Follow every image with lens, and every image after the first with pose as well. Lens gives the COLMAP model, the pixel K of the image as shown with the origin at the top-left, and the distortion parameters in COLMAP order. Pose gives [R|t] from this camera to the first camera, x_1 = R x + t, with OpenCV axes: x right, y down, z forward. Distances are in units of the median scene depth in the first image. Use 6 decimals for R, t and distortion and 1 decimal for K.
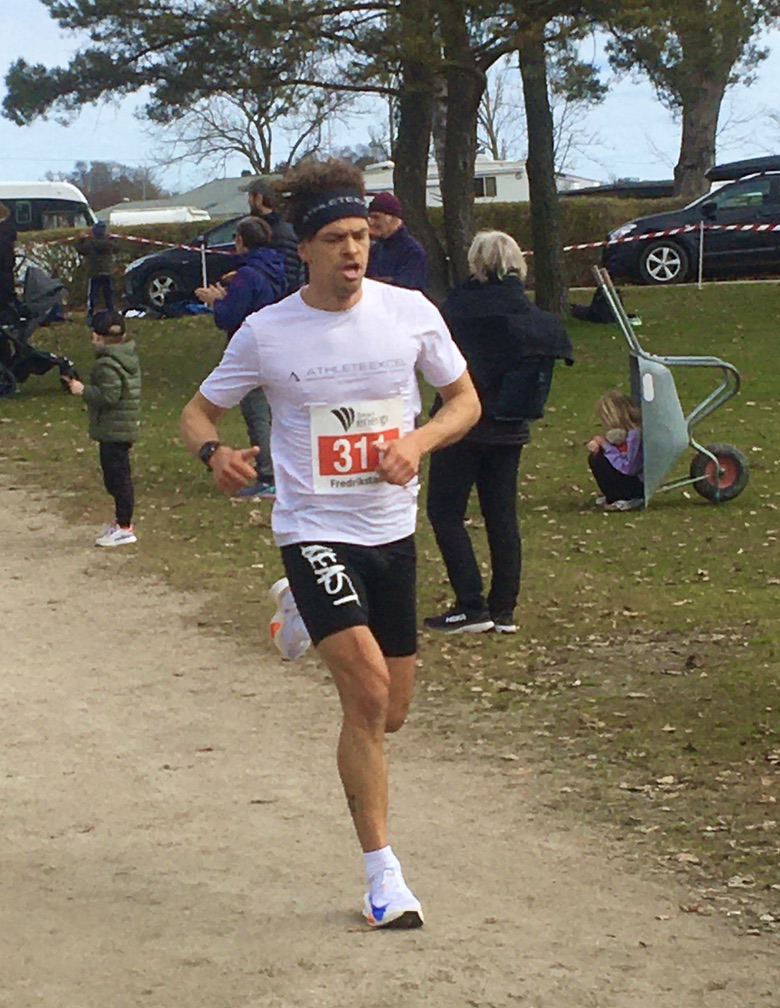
lens RADIAL K [[3195.8, 0, 332.5], [0, 3195.8, 502.9], [0, 0, 1]] dist [0.063532, 0.410213]
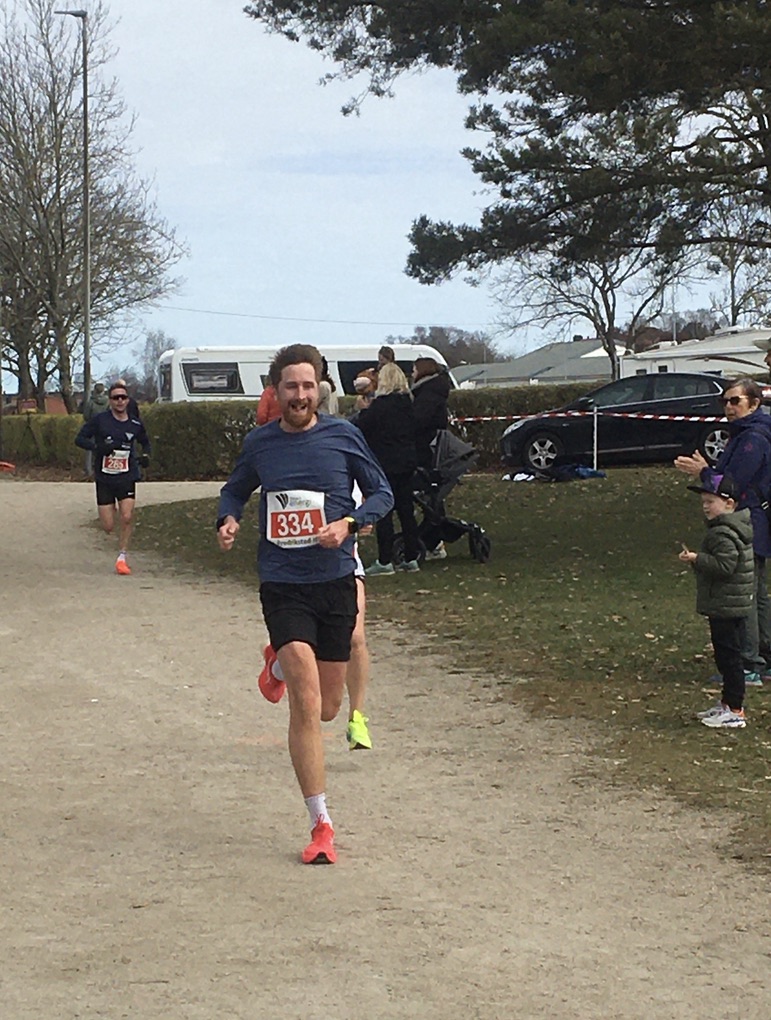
lens RADIAL K [[3077.7, 0, 381.1], [0, 3077.7, 586.1], [0, 0, 1]] dist [0.017077, 2.434091]
pose [[0.995766, 0.011177, -0.091243, -0.041162], [-0.013192, 0.999682, -0.021510, -0.010027], [0.090974, 0.022623, 0.995596, 0.113115]]
